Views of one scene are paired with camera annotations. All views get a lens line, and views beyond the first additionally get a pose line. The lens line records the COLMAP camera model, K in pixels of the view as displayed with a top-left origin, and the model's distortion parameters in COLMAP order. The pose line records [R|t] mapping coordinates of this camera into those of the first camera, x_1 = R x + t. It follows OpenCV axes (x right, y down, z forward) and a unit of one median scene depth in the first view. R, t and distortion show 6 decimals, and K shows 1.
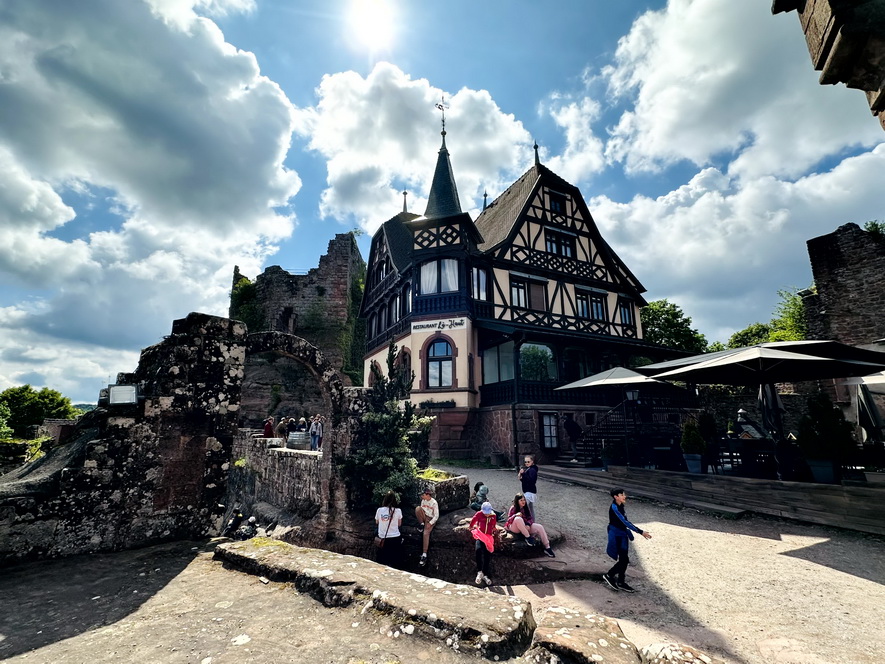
lens RADIAL K [[418.3, 0, 444.7], [0, 418.3, 333.3], [0, 0, 1]] dist [-0.000836, -0.000302]
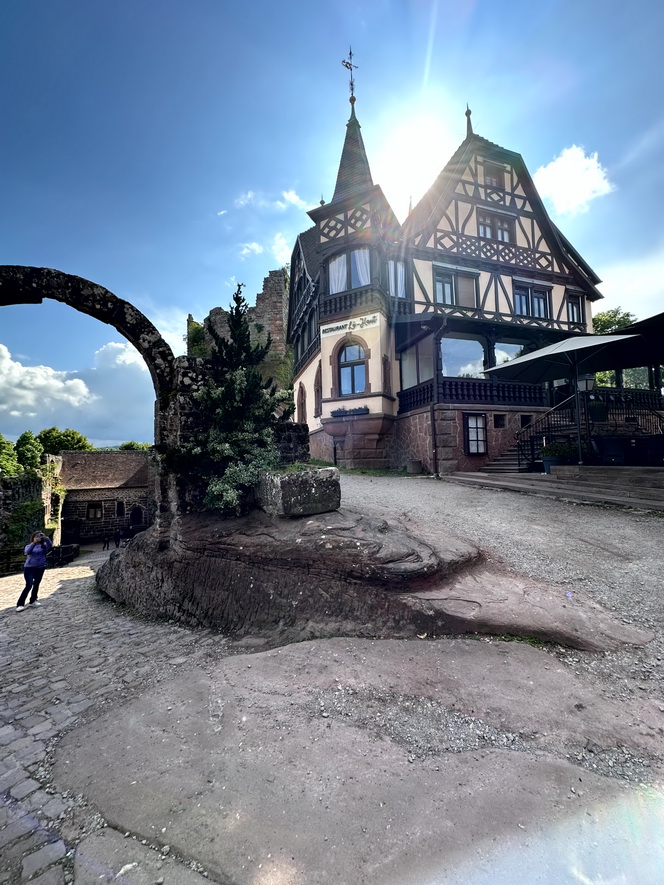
lens RADIAL K [[353.4, 0, 331.7], [0, 353.4, 442.5], [0, 0, 1]] dist [0.000767, -0.000018]
pose [[0.985709, -0.026493, -0.166363, 0.066121], [0.055391, 0.983616, 0.171555, 0.091857], [0.159092, -0.178318, 0.971027, 0.203453]]
